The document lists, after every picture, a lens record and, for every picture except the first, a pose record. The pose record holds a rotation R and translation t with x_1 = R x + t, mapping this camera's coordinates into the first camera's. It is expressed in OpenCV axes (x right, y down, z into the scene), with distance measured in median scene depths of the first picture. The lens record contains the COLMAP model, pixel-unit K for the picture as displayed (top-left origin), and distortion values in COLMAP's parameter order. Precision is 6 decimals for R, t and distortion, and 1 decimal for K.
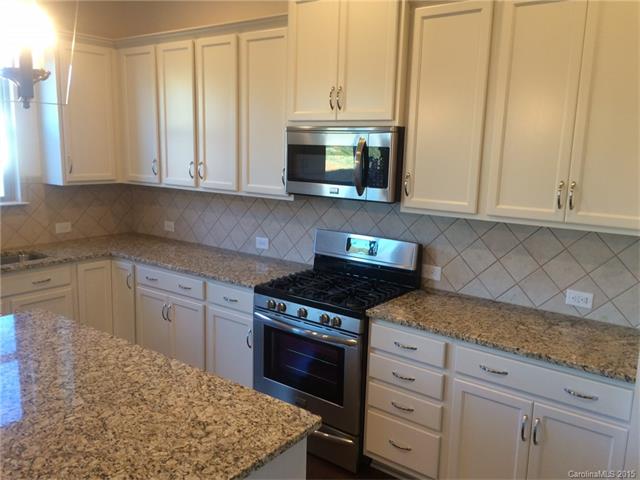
lens RADIAL K [[546.4, 0, 318.8], [0, 546.4, 241.0], [0, 0, 1]] dist [0.068544, -0.063923]
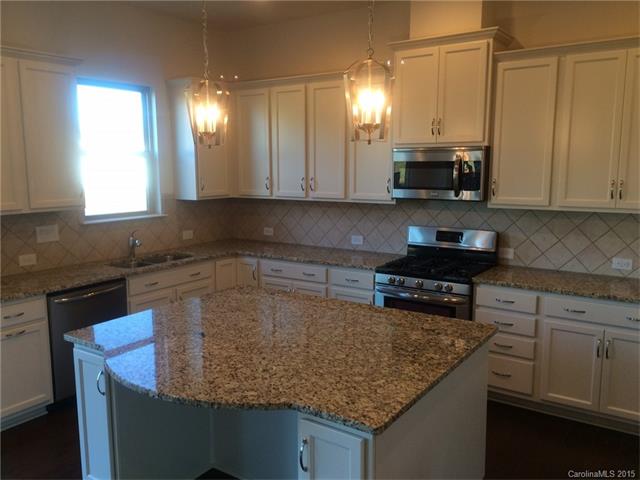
lens RADIAL K [[546.4, 0, 319.2], [0, 546.4, 241.1], [0, 0, 1]] dist [0.068544, -0.063923]
pose [[0.998242, -0.034751, 0.048017, -0.337898], [0.036325, 0.998818, -0.032299, 0.058862], [-0.046838, 0.033986, 0.998324, -0.347743]]
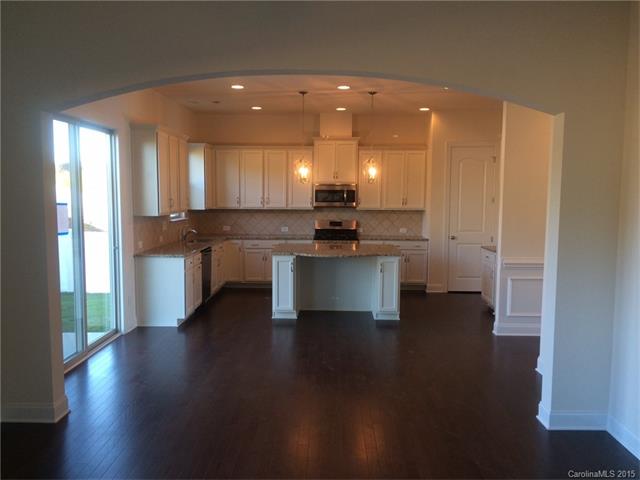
lens RADIAL K [[546.4, 0, 321.5], [0, 546.4, 236.2], [0, 0, 1]] dist [0.068544, -0.063923]
pose [[0.805195, -0.064718, 0.589468, -1.919325], [0.115725, 0.992064, -0.049158, 0.235788], [-0.581609, 0.107798, 0.806294, -1.460825]]
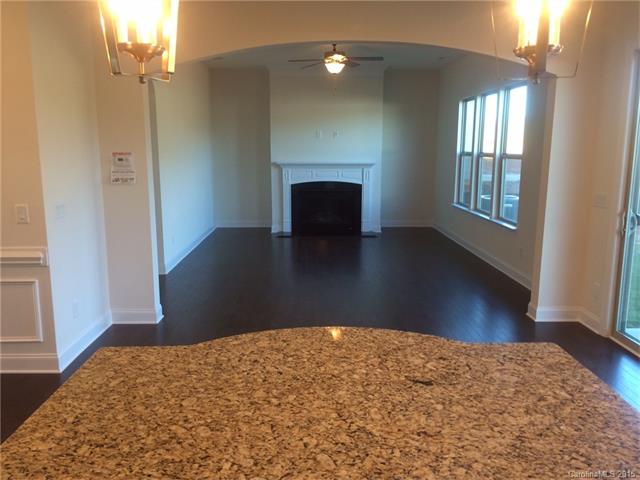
lens RADIAL K [[546.4, 0, 320.1], [0, 546.4, 239.6], [0, 0, 1]] dist [0.068544, -0.063923]
pose [[-0.780812, 0.089982, -0.618252, -0.058186], [-0.125507, 0.946810, 0.296308, -0.128763], [0.612030, 0.308956, -0.727987, 0.843719]]
